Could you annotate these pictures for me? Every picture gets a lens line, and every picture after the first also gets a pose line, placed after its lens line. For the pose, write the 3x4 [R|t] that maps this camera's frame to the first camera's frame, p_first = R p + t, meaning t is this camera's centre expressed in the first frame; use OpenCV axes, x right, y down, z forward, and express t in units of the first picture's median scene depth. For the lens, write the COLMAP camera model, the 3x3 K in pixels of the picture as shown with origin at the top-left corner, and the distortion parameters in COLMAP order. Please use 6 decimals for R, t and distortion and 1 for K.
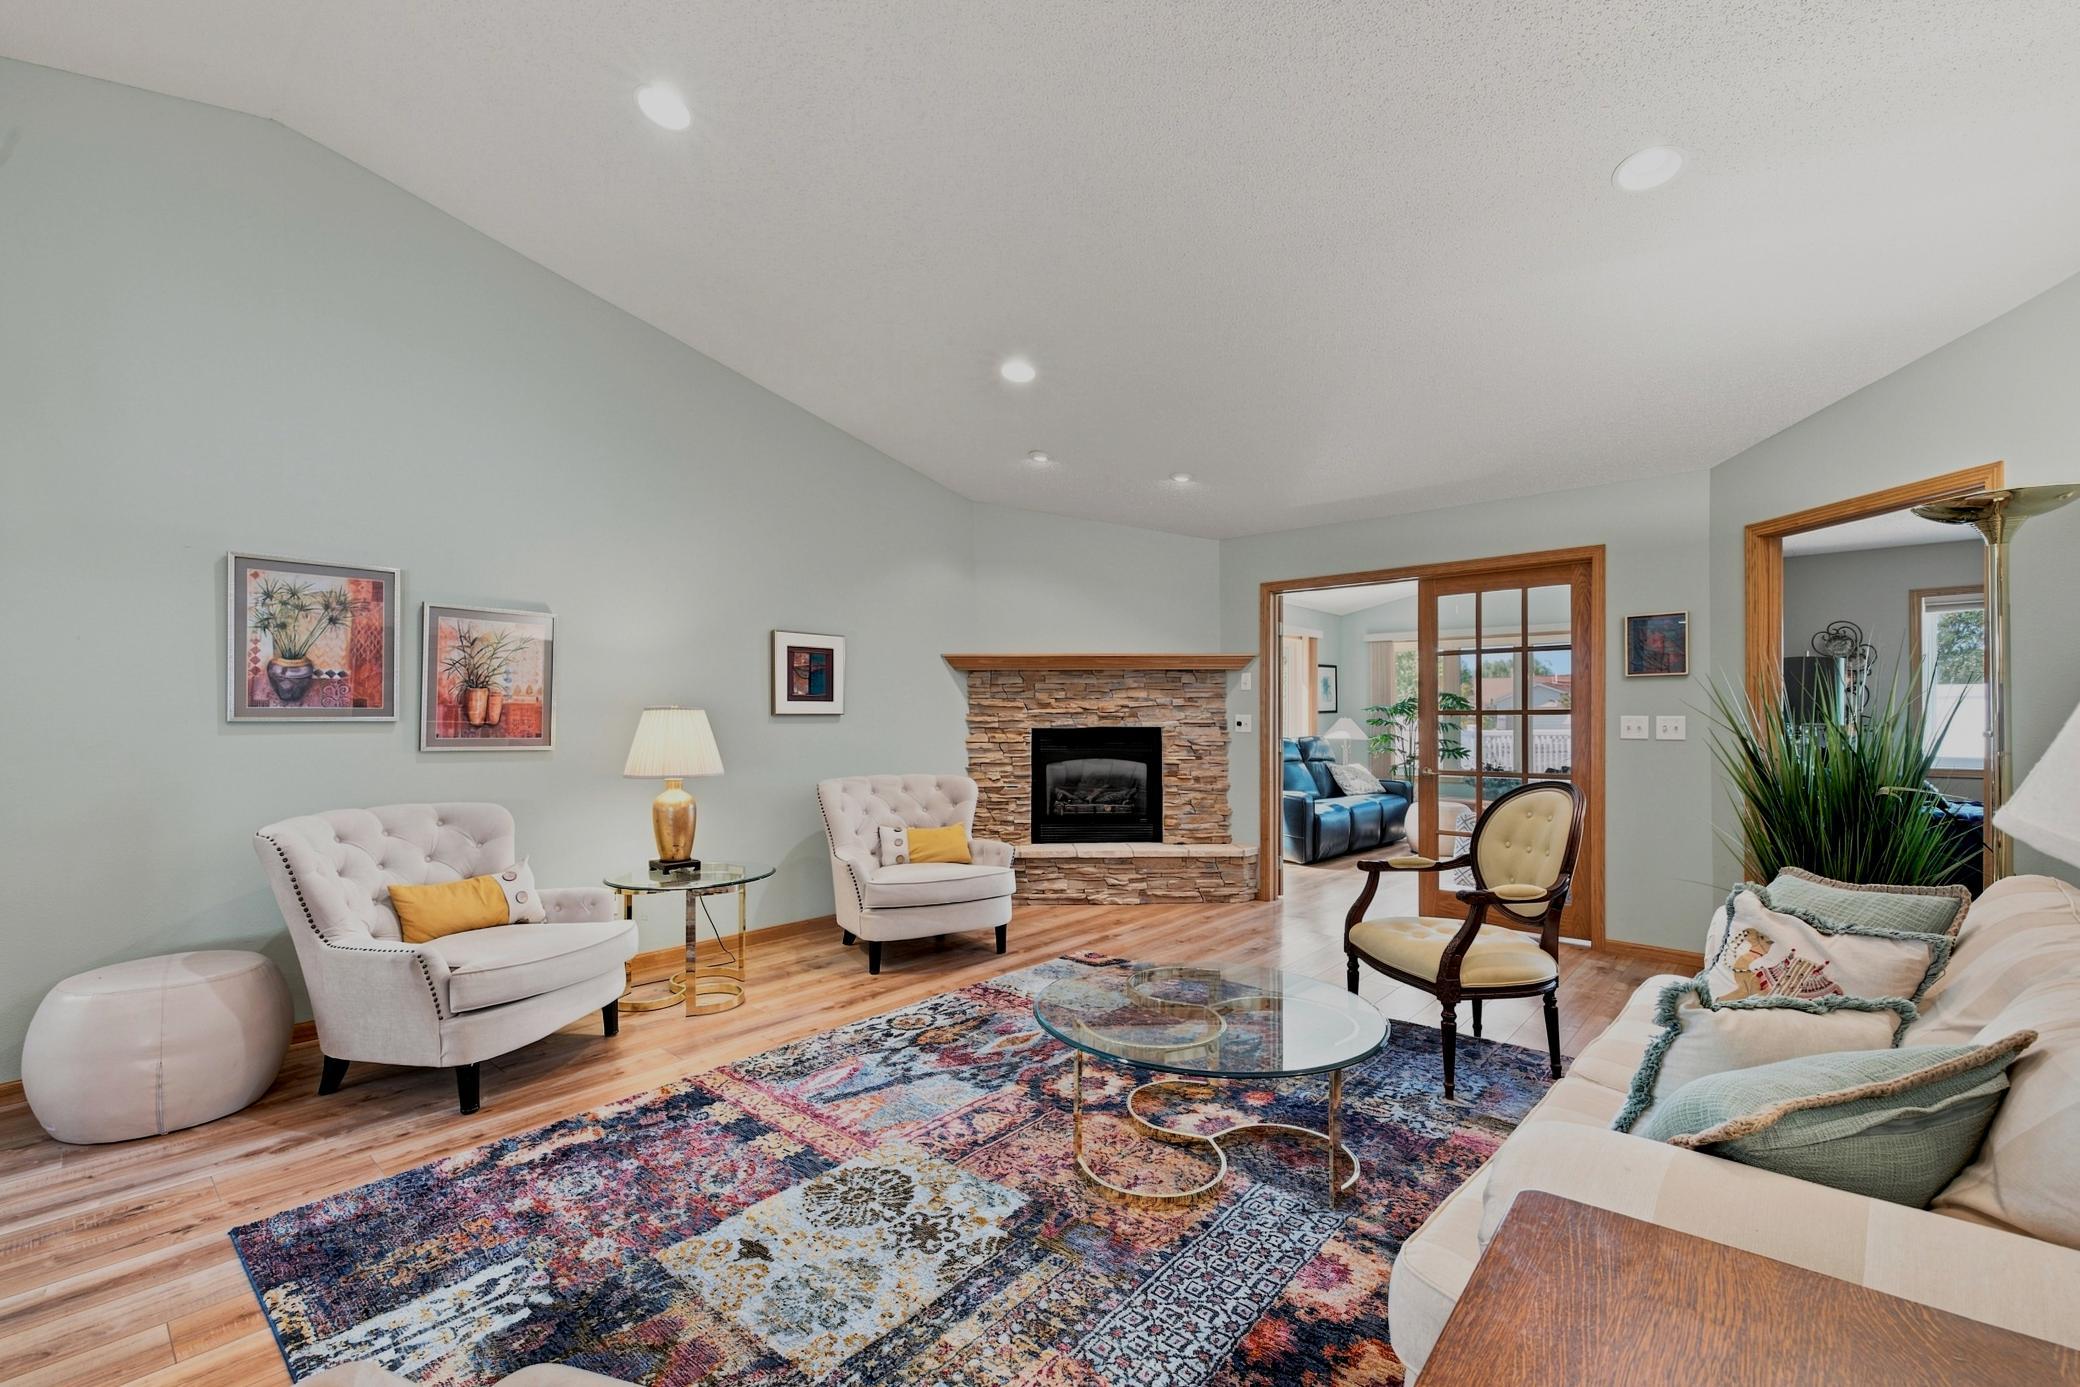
lens RADIAL K [[869.7, 0, 1045.1], [0, 869.7, 711.0], [0, 0, 1]] dist [0.004365, -0.000143]
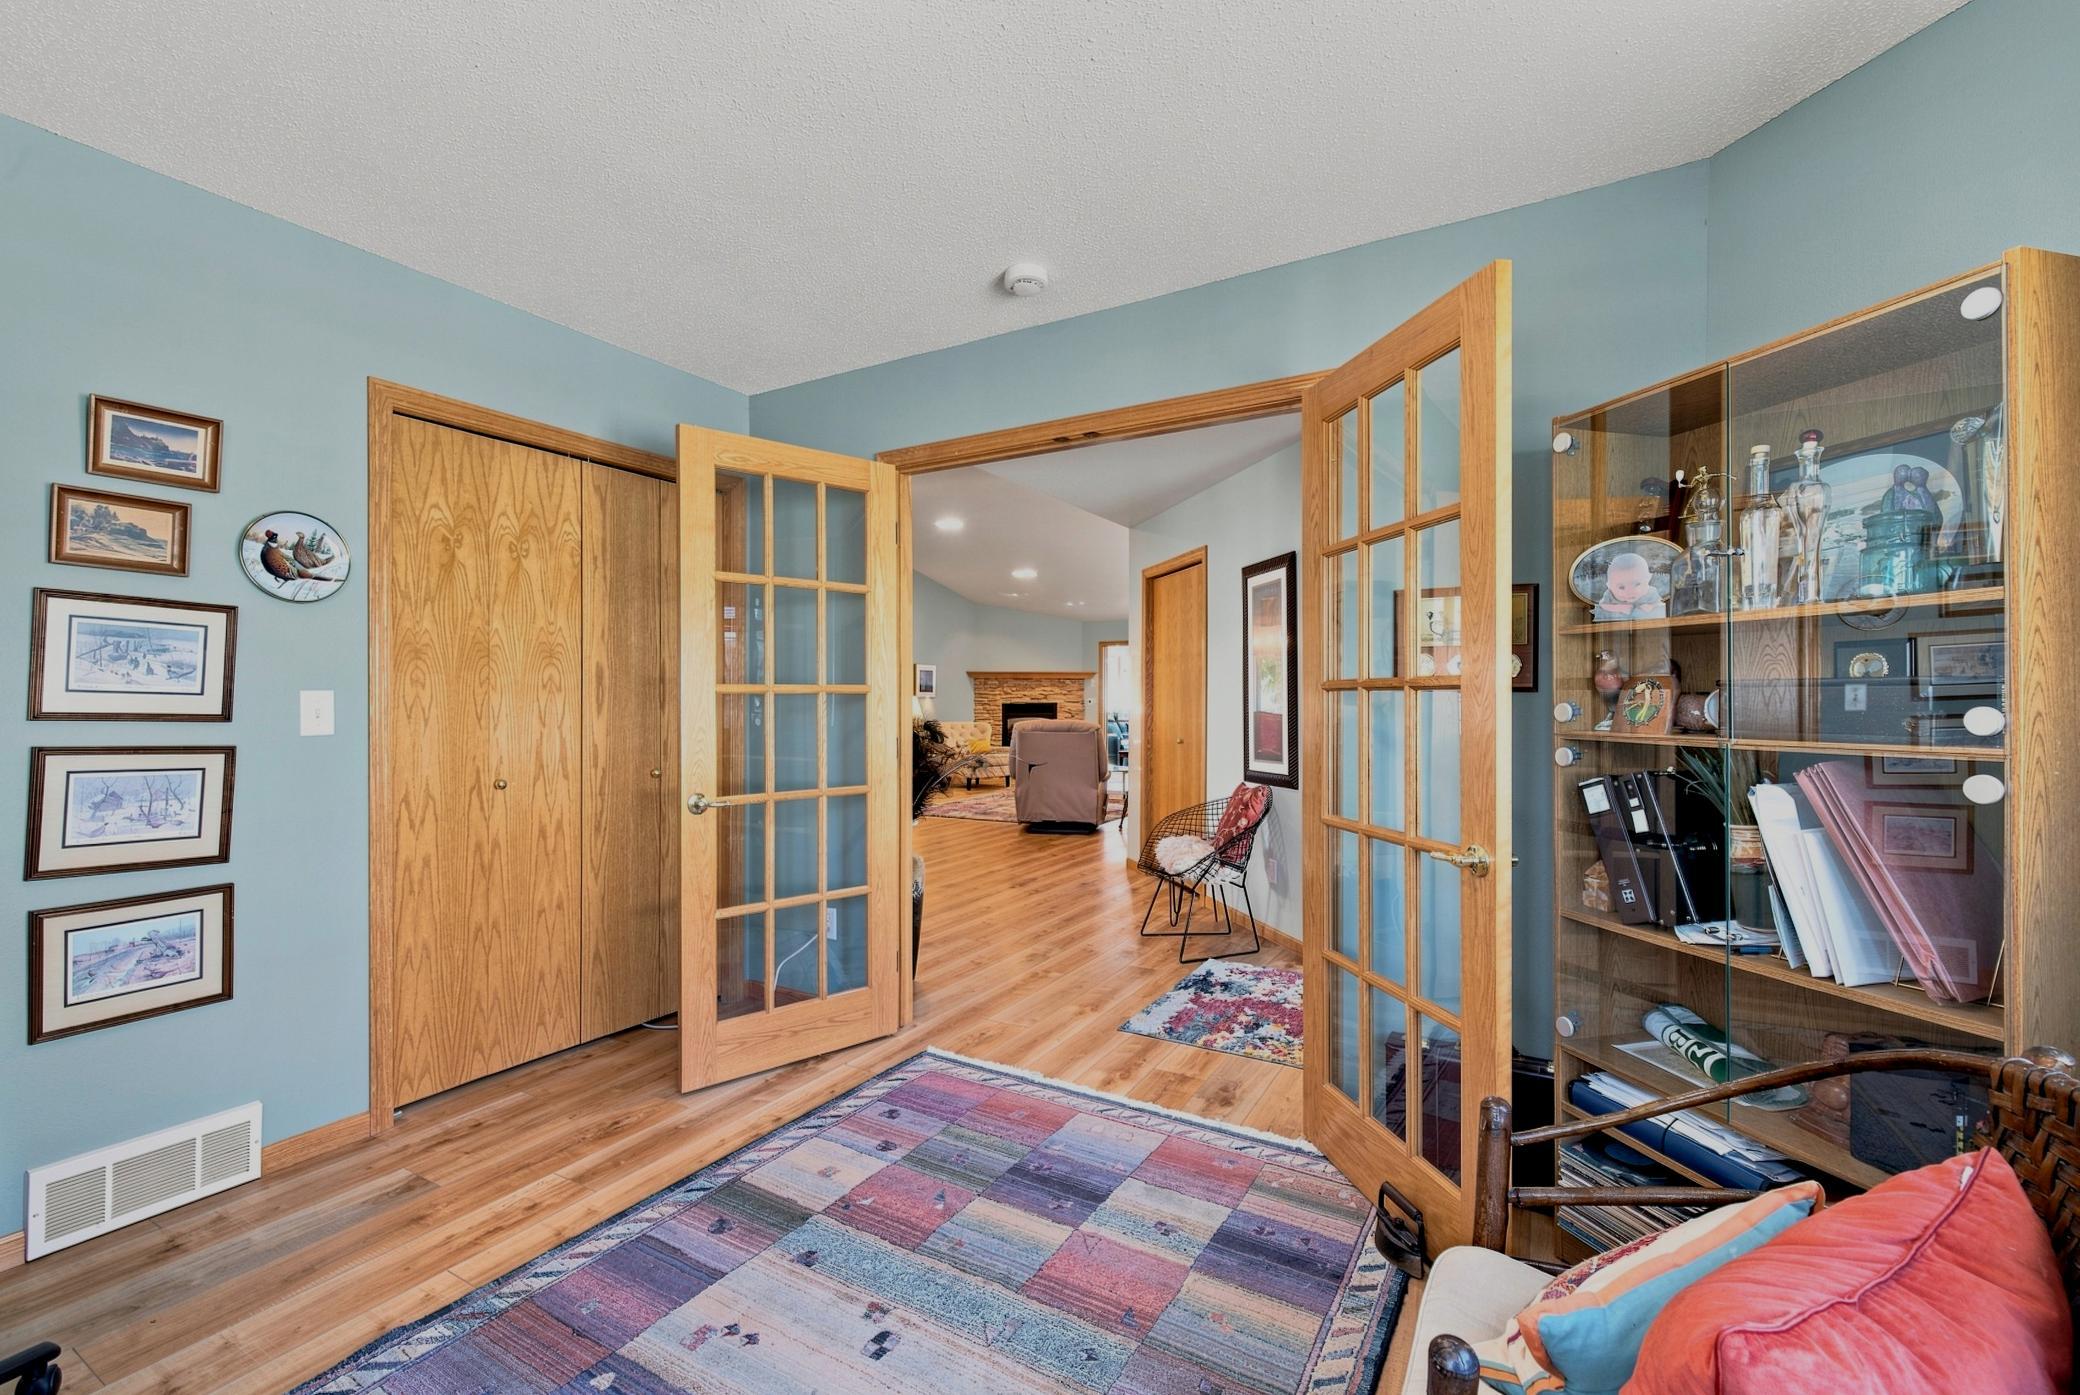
lens RADIAL K [[869.7, 0, 1034.6], [0, 869.7, 692.7], [0, 0, 1]] dist [0.004365, -0.000143]
pose [[0.979031, 0.002132, 0.203699, -0.484699], [-0.001664, 0.999996, -0.002468, -0.003234], [-0.203704, 0.002077, 0.979030, -1.530753]]
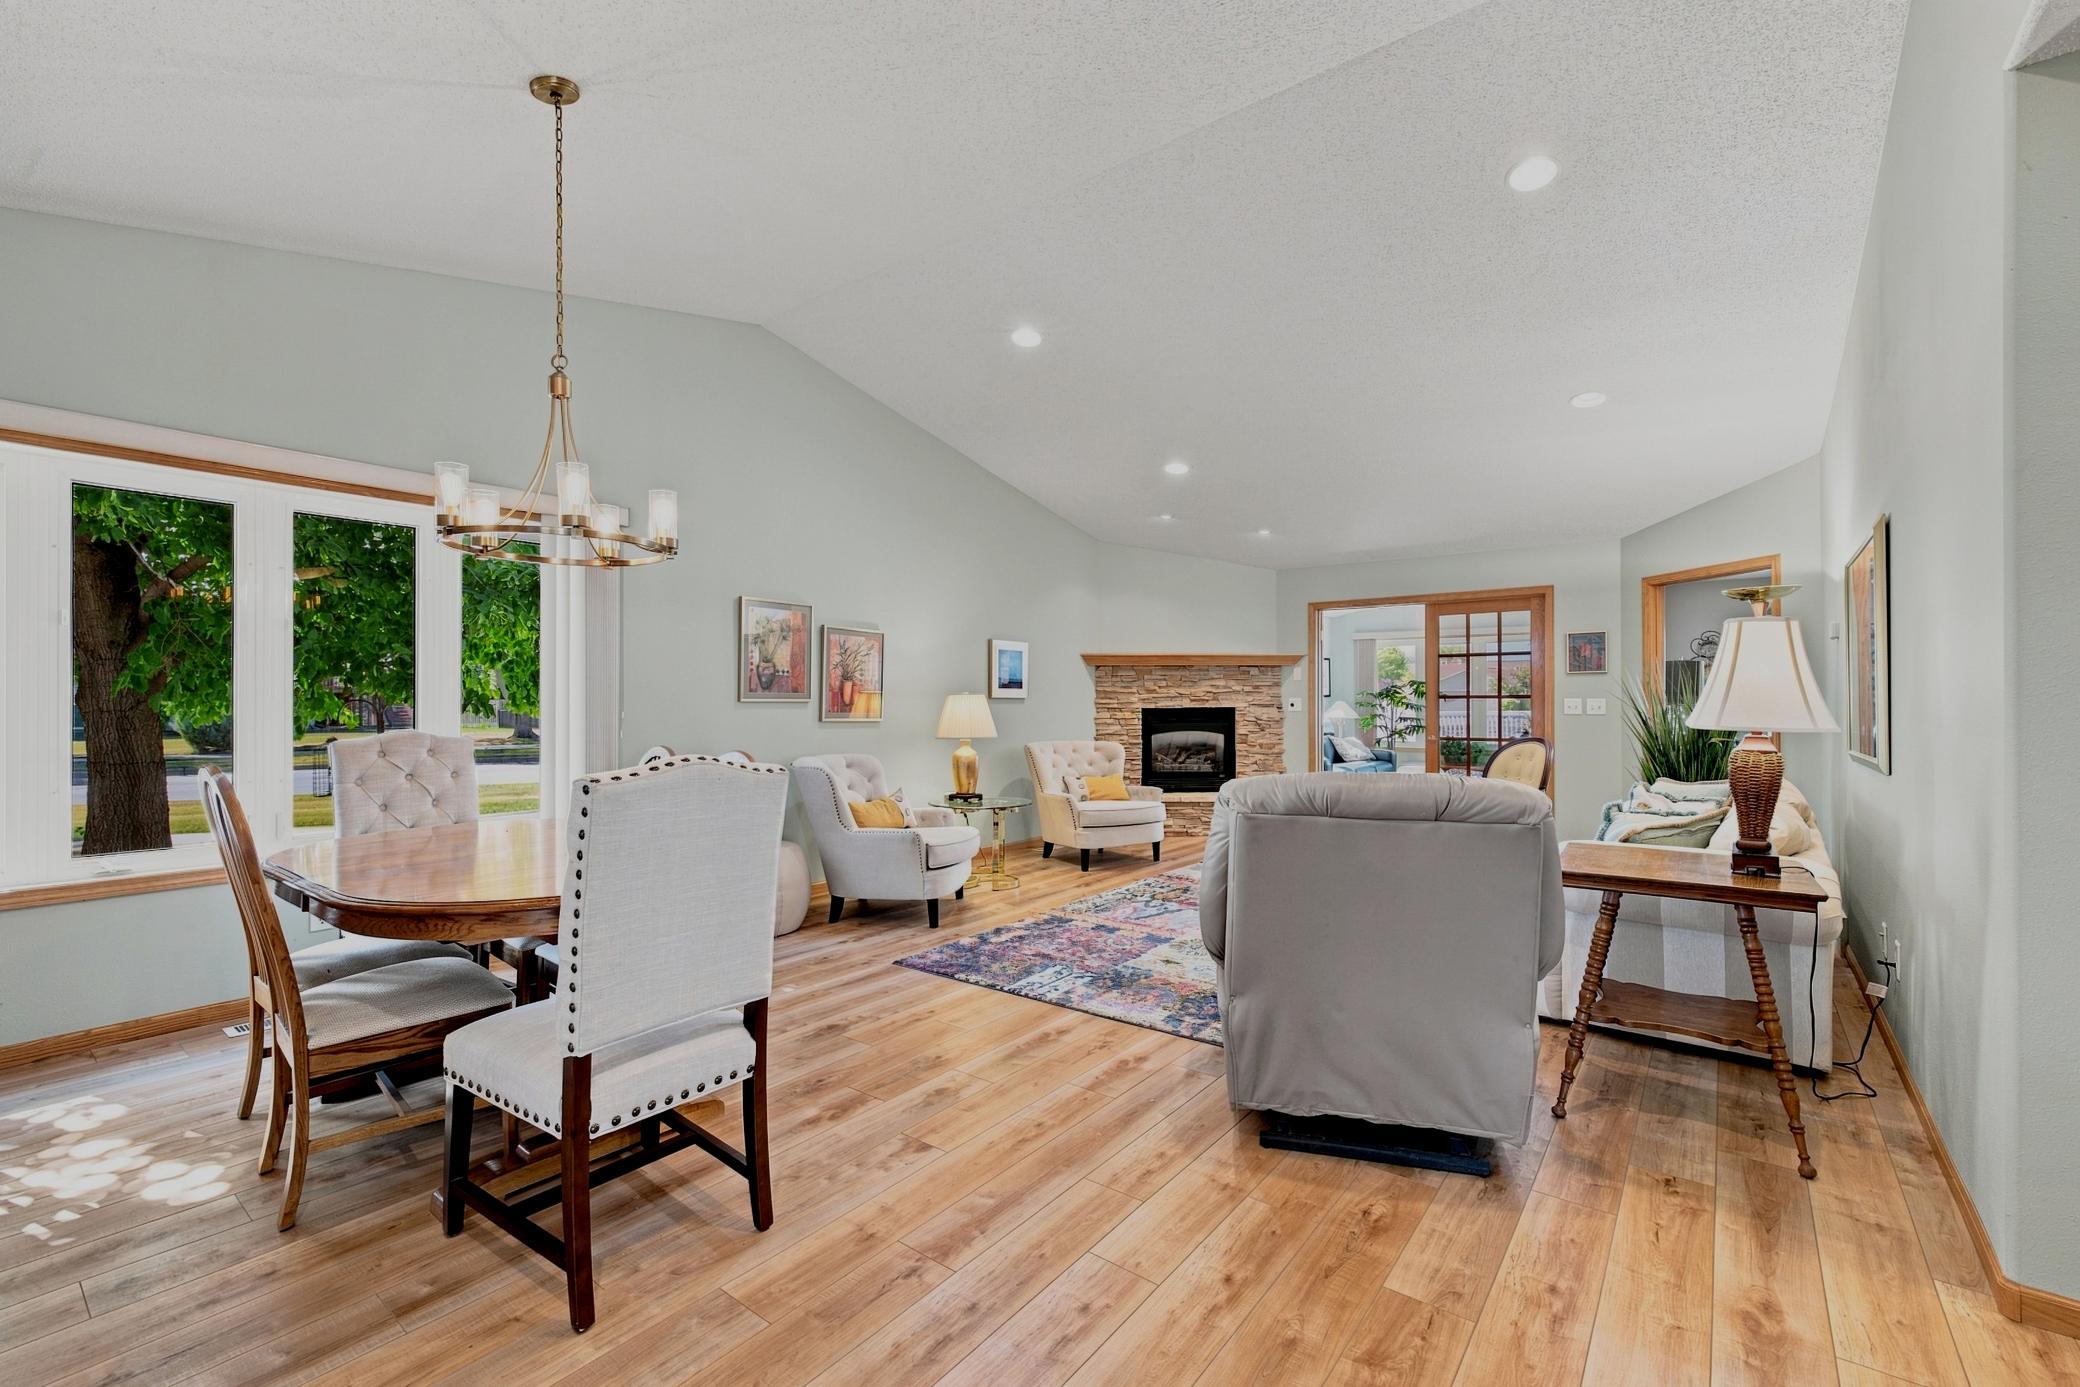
lens RADIAL K [[869.7, 0, 1033.3], [0, 869.7, 692.2], [0, 0, 1]] dist [0.004365, -0.000143]
pose [[0.998184, 0.001176, 0.060235, -0.325972], [-0.000978, 0.999994, -0.003310, -0.000381], [-0.060238, 0.003245, 0.998179, -0.422359]]
